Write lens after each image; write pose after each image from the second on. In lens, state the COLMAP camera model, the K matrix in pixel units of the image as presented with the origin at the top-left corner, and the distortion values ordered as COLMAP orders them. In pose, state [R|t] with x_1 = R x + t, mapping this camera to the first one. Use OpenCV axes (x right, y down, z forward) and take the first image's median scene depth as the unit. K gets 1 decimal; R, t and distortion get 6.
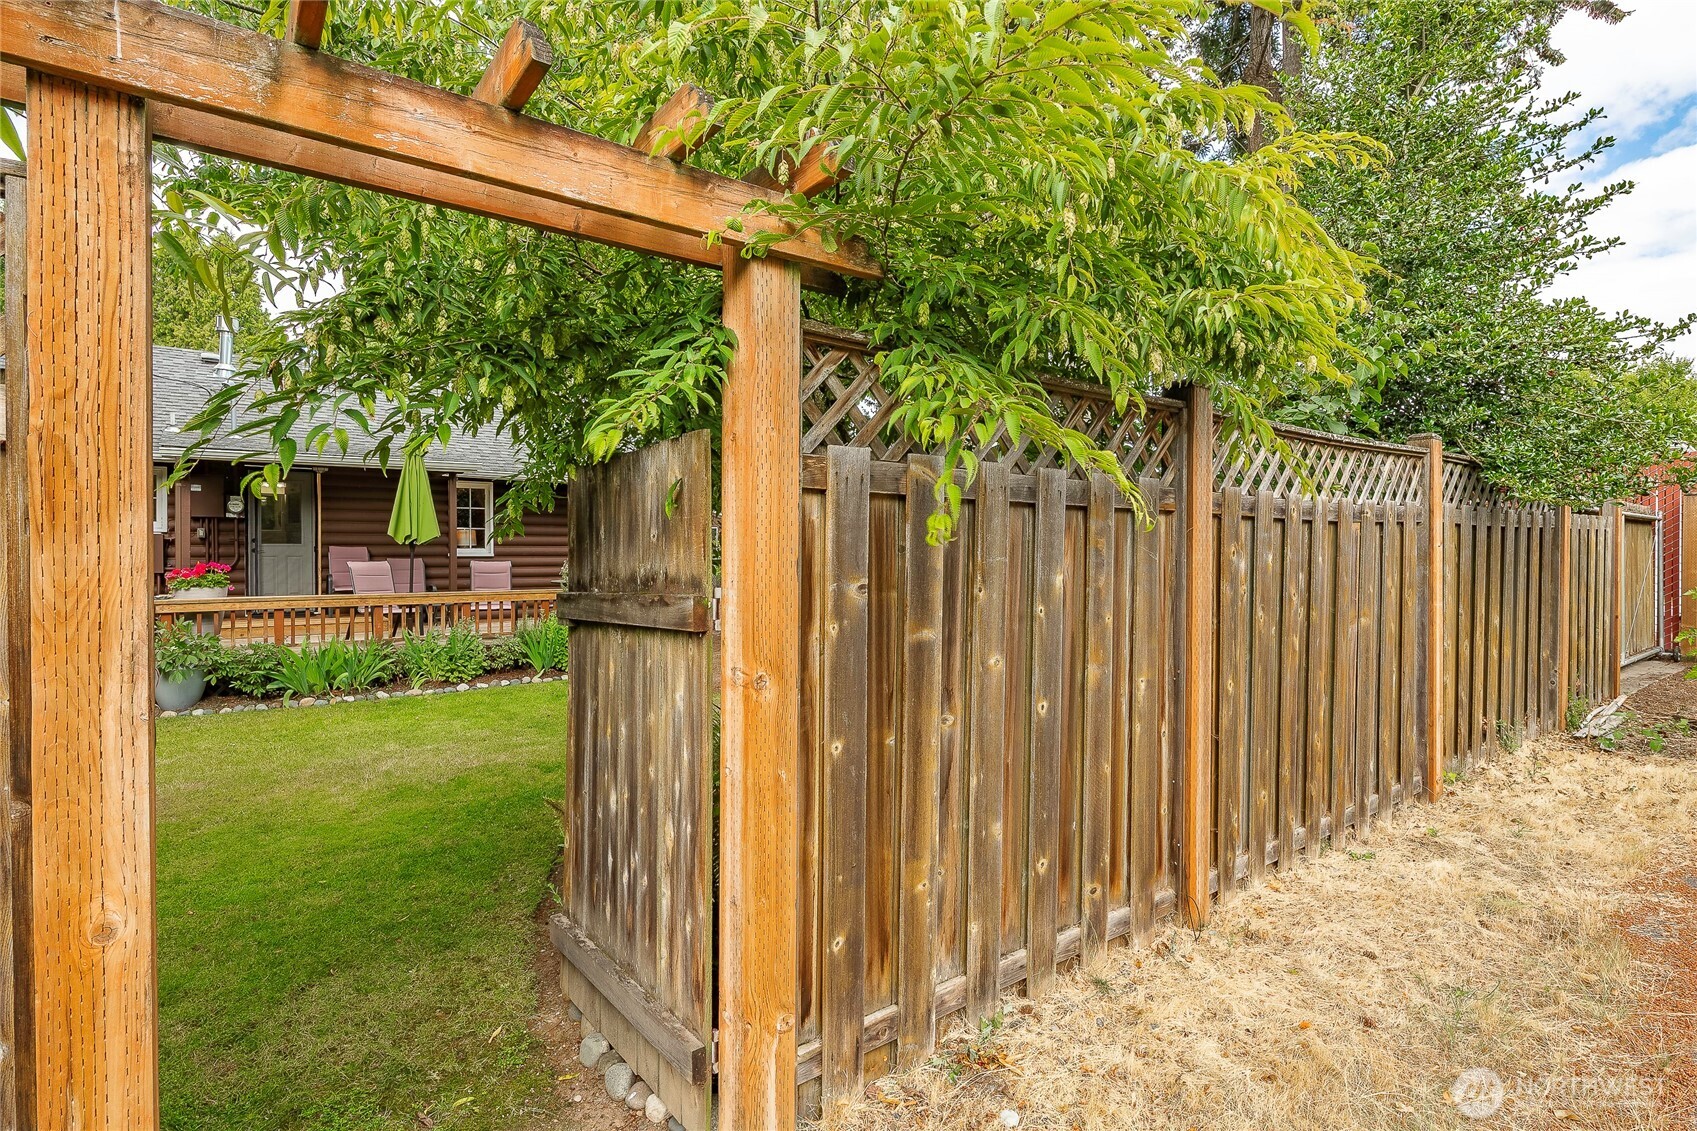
lens RADIAL K [[841.9, 0, 854.2], [0, 841.9, 560.2], [0, 0, 1]] dist [0.000887, -0.003020]
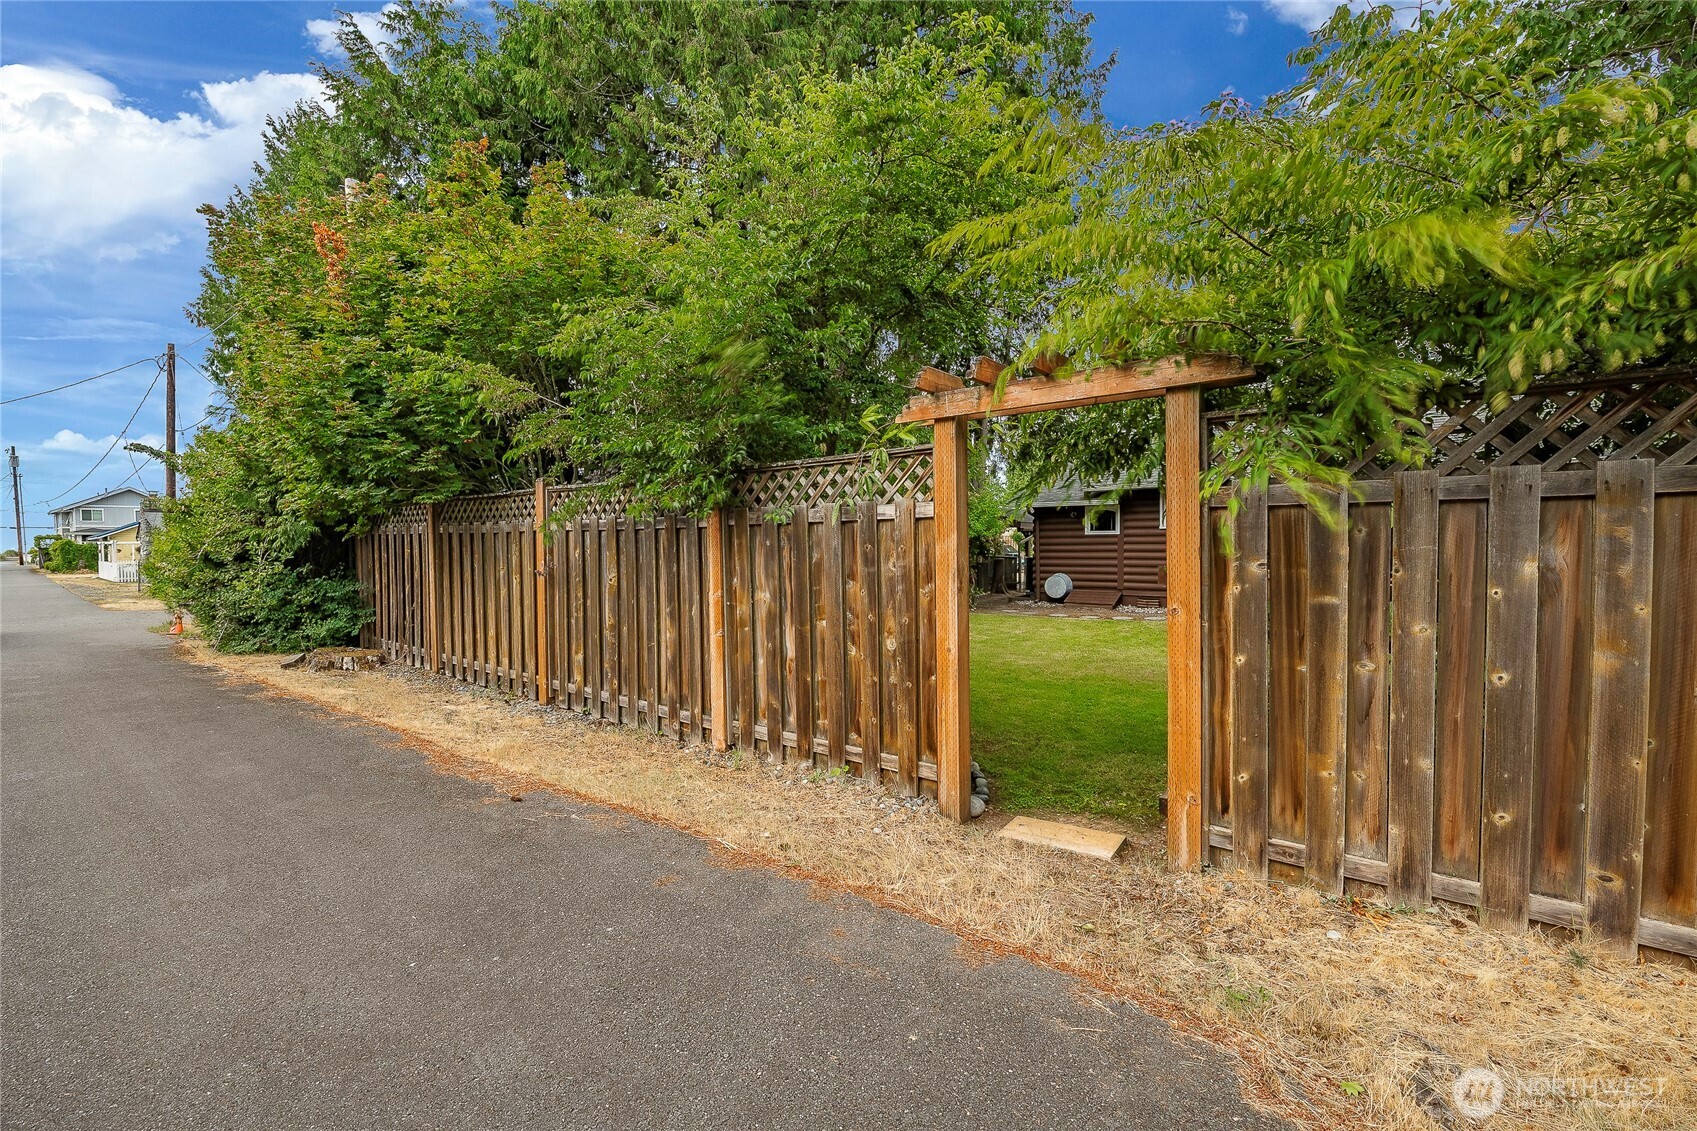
lens RADIAL K [[674.1, 0, 850.5], [0, 674.1, 562.2], [0, 0, 1]] dist [-0.002128, -0.006129]
pose [[0.267651, 0.015998, -0.963383, 0.968369], [-0.011399, 0.999845, 0.013437, 0.017205], [0.963449, 0.007385, 0.267792, -0.100866]]
